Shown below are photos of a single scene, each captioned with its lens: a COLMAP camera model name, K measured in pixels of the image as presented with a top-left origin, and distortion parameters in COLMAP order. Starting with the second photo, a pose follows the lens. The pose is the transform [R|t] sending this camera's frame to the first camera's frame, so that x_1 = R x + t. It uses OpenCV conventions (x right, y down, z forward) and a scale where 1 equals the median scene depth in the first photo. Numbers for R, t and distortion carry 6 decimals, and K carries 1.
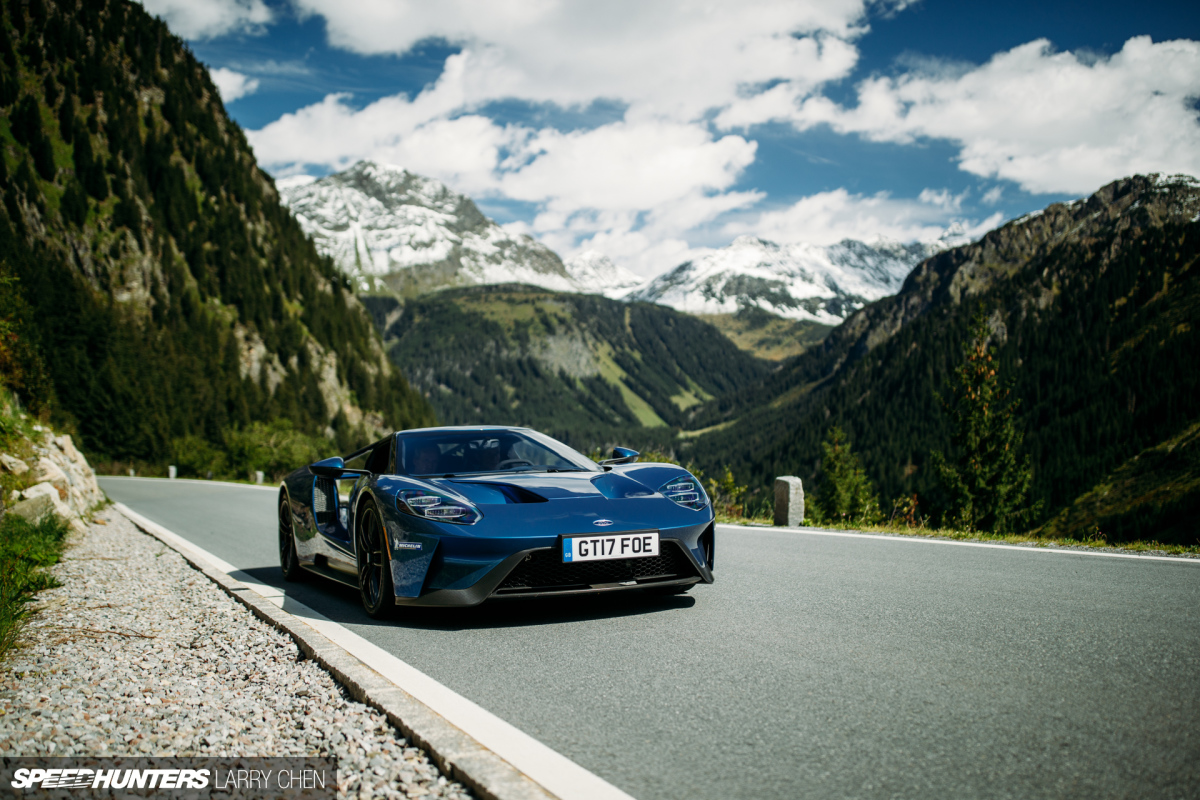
lens RADIAL K [[1141.0, 0, 600.0], [0, 1141.0, 400.0], [0, 0, 1]] dist [-0.017799, -0.006215]
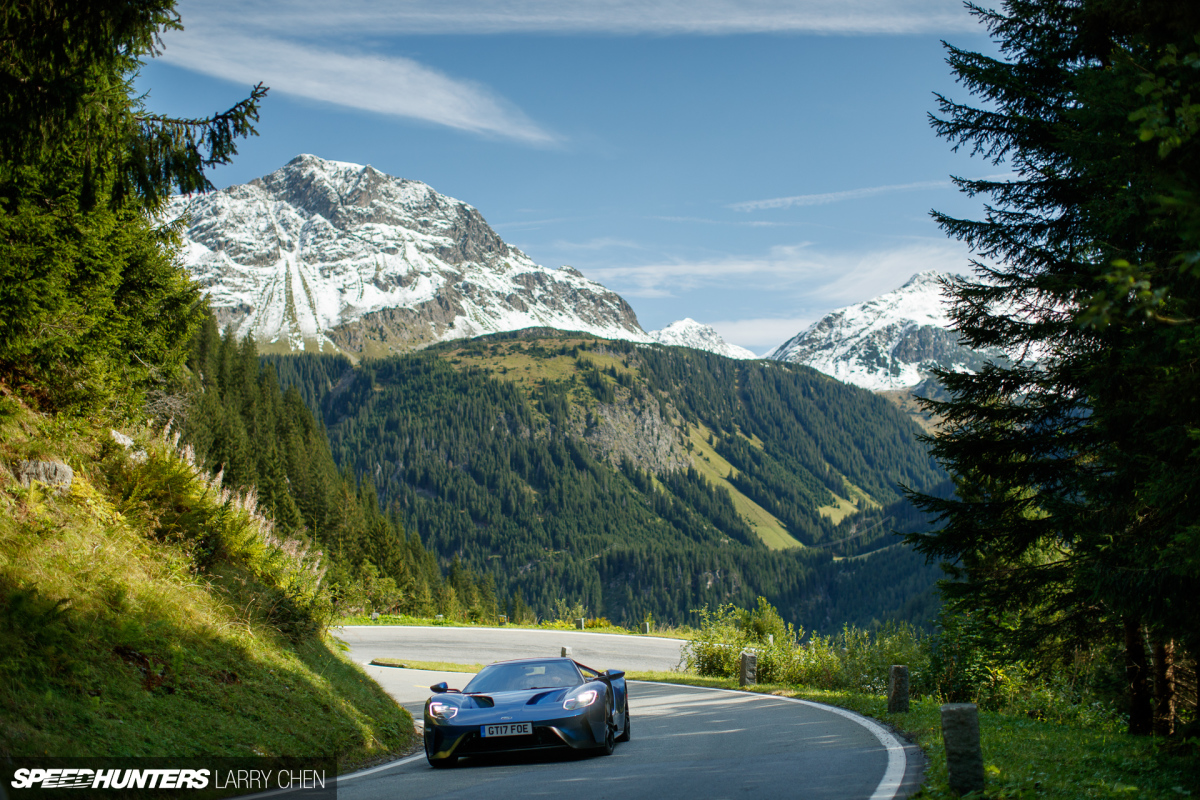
lens RADIAL K [[1711.2, 0, 600.0], [0, 1711.2, 400.0], [0, 0, 1]] dist [-0.154053, 0.005522]
pose [[0.996686, -0.047188, -0.066265, 0.011334], [0.039542, 0.992887, -0.112303, 0.035347], [0.071093, 0.109311, 0.991462, 0.111020]]
